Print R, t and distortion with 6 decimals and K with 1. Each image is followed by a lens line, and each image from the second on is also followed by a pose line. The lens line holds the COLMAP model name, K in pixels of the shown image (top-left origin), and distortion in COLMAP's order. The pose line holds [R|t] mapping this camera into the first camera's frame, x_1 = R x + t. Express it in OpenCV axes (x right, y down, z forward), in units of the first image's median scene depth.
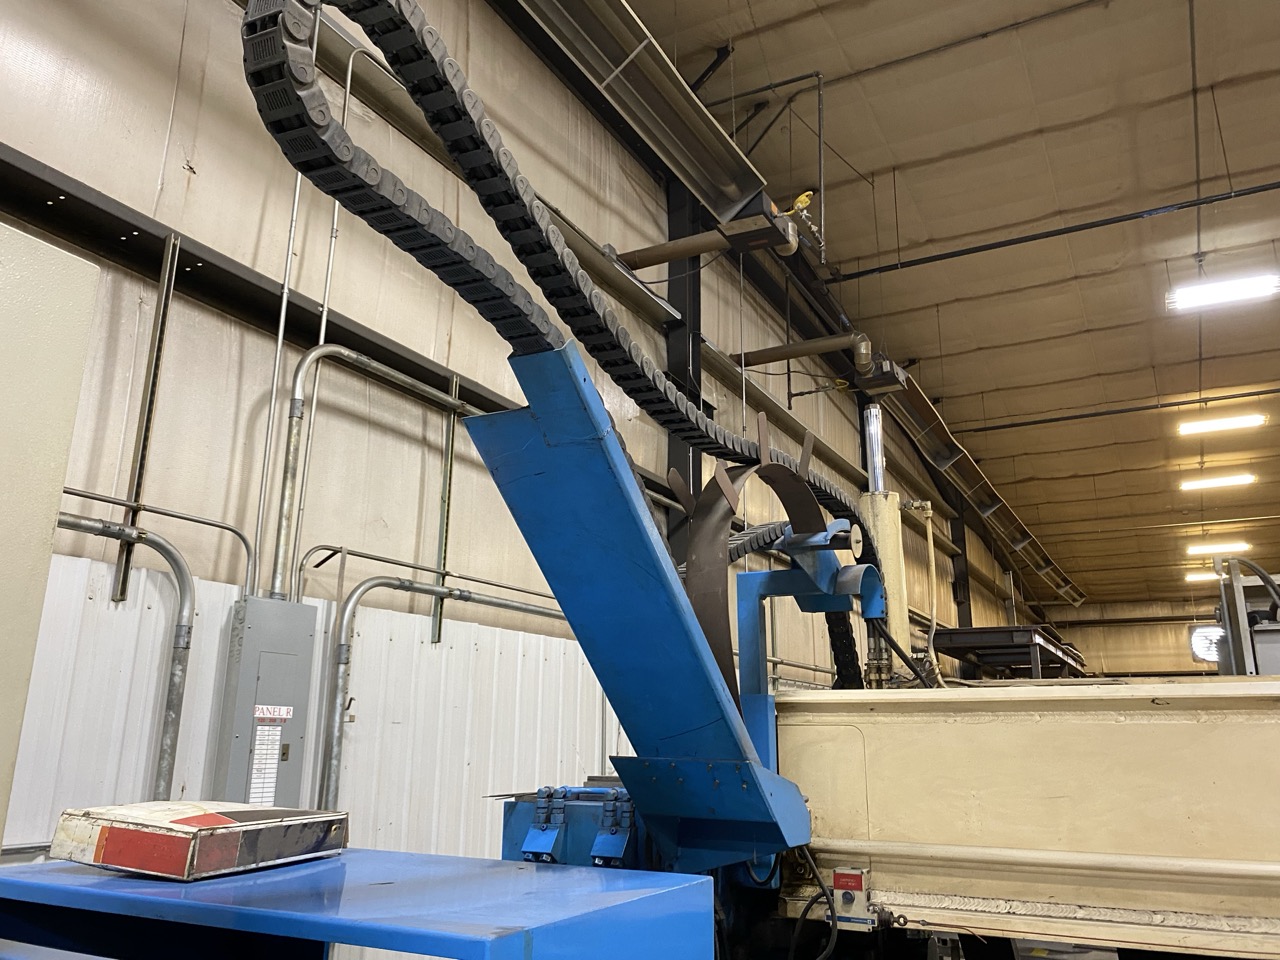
lens RADIAL K [[980.3, 0, 646.1], [0, 980.3, 474.8], [0, 0, 1]] dist [0.037679, -0.042277]
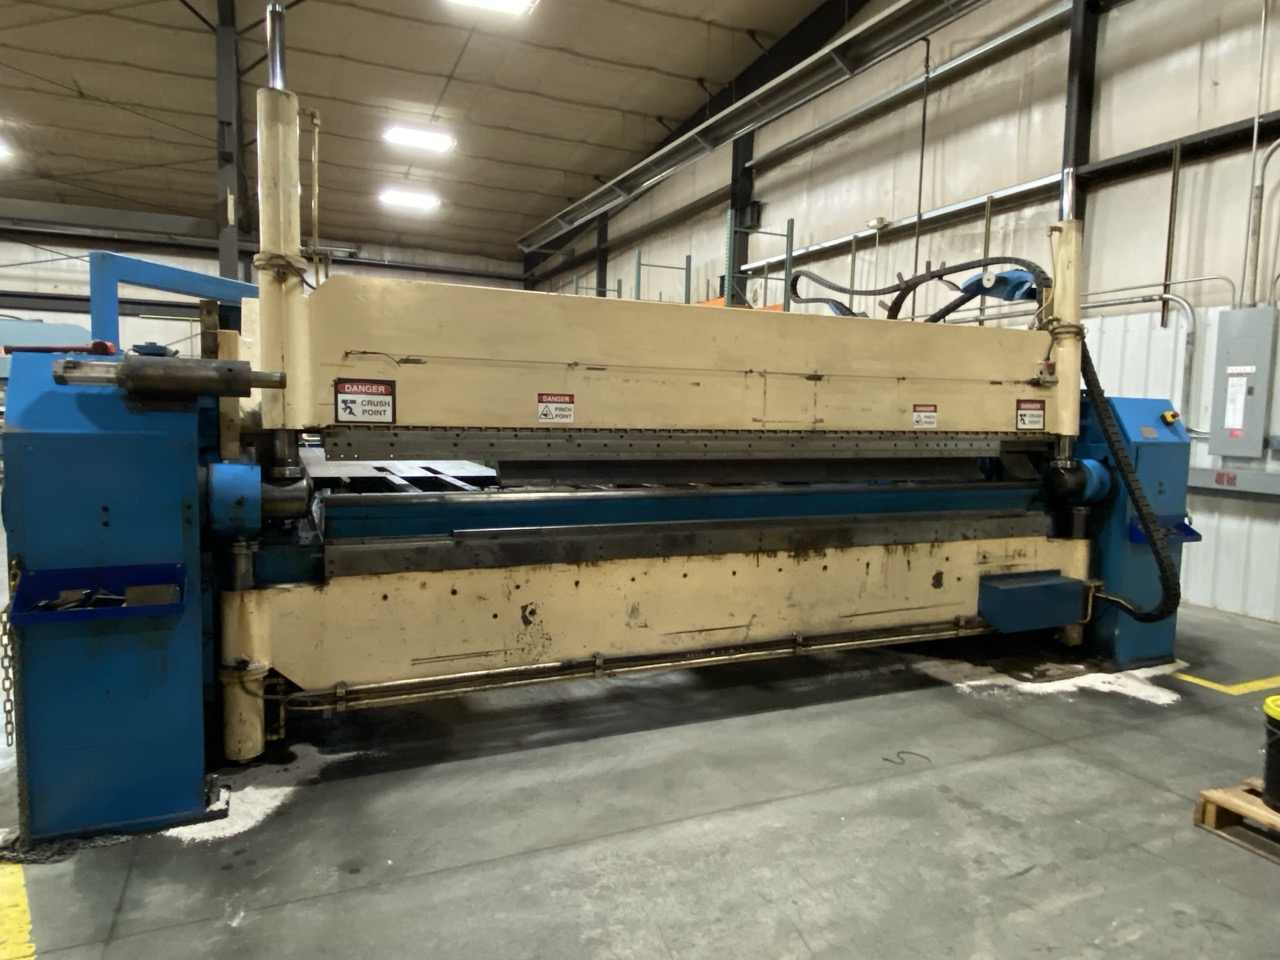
lens RADIAL K [[800.1, 0, 629.8], [0, 800.1, 485.8], [0, 0, 1]] dist [0.034103, -0.025703]
pose [[-0.623572, 0.051585, -0.780062, 1.378641], [0.176346, 0.981384, -0.076070, 0.333336], [0.761617, -0.184996, -0.621061, 0.936505]]
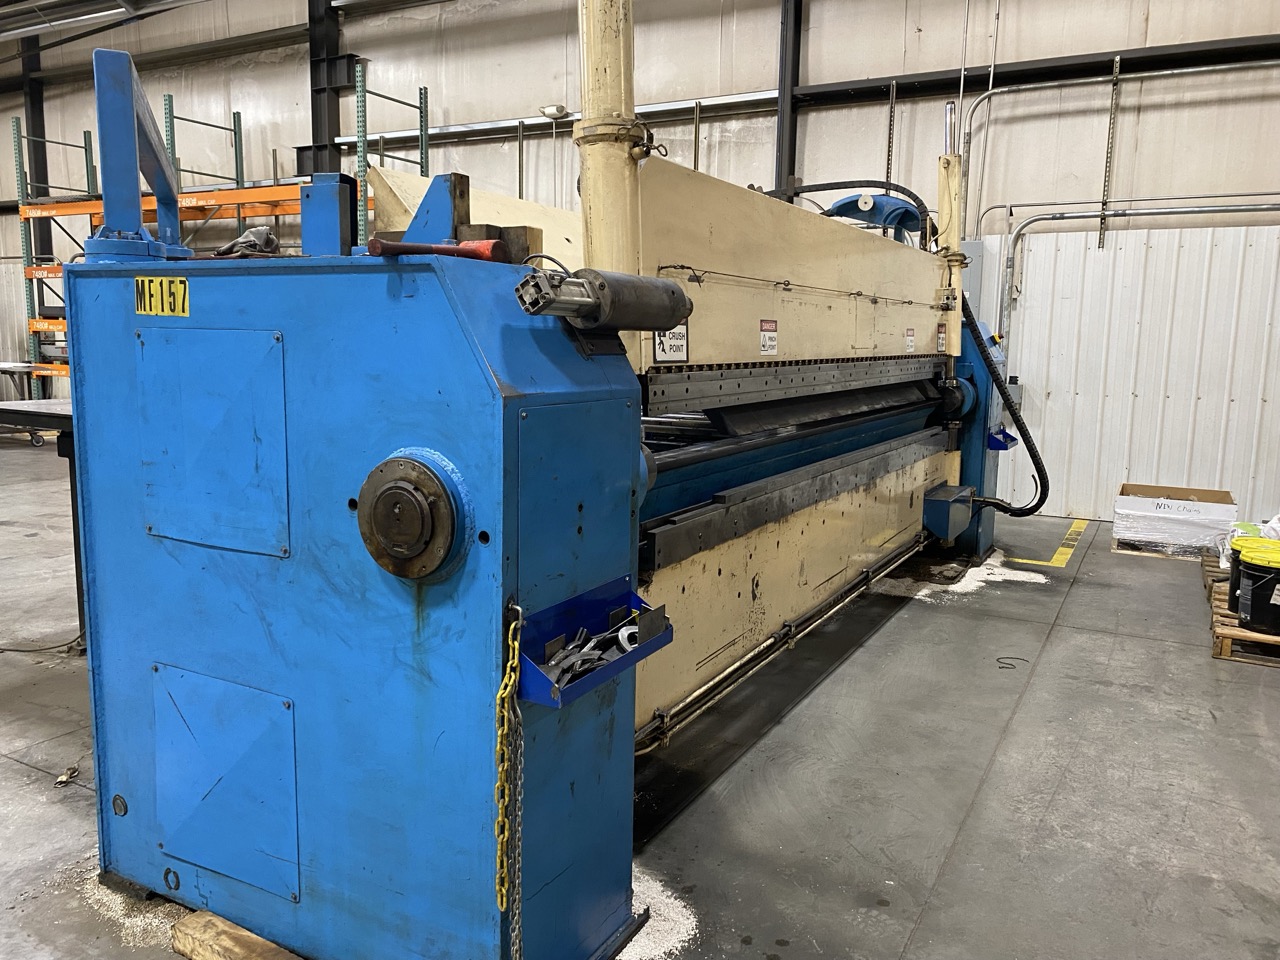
lens RADIAL K [[980.3, 0, 632.1], [0, 980.3, 485.0], [0, 0, 1]] dist [0.037679, -0.042277]
pose [[-0.022275, 0.140123, -0.989884, 1.619877], [0.243788, 0.961002, 0.130548, 0.169876], [0.969573, -0.238413, -0.055567, 0.316906]]
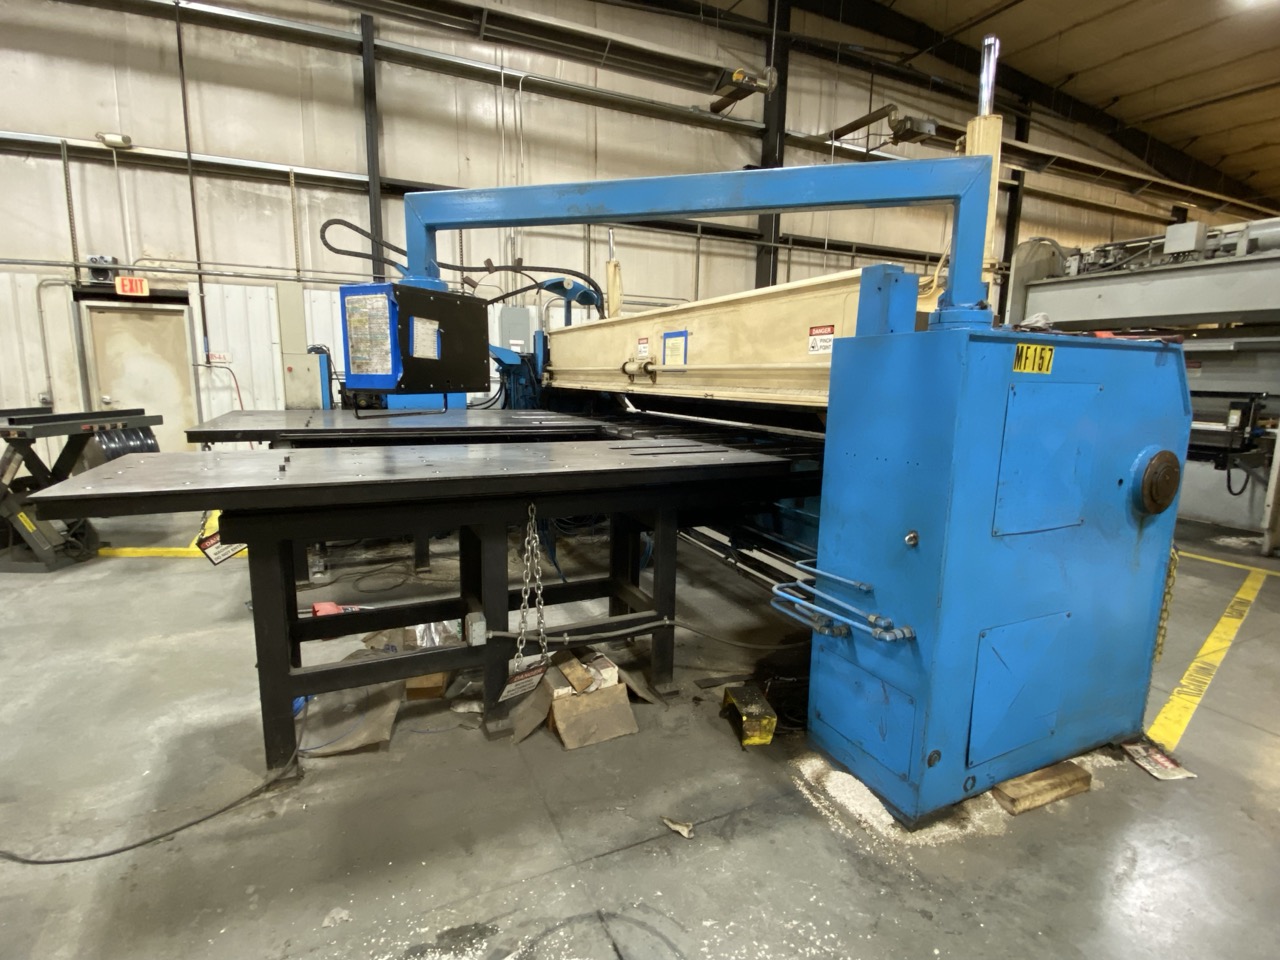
lens RADIAL K [[637.1, 0, 636.6], [0, 637.1, 486.7], [0, 0, 1]] dist [0.020028, -0.021306]
pose [[0.798663, 0.110813, -0.591487, 1.160934], [0.146517, 0.917515, 0.369728, -0.042356], [0.583669, -0.381951, 0.716550, -0.447622]]
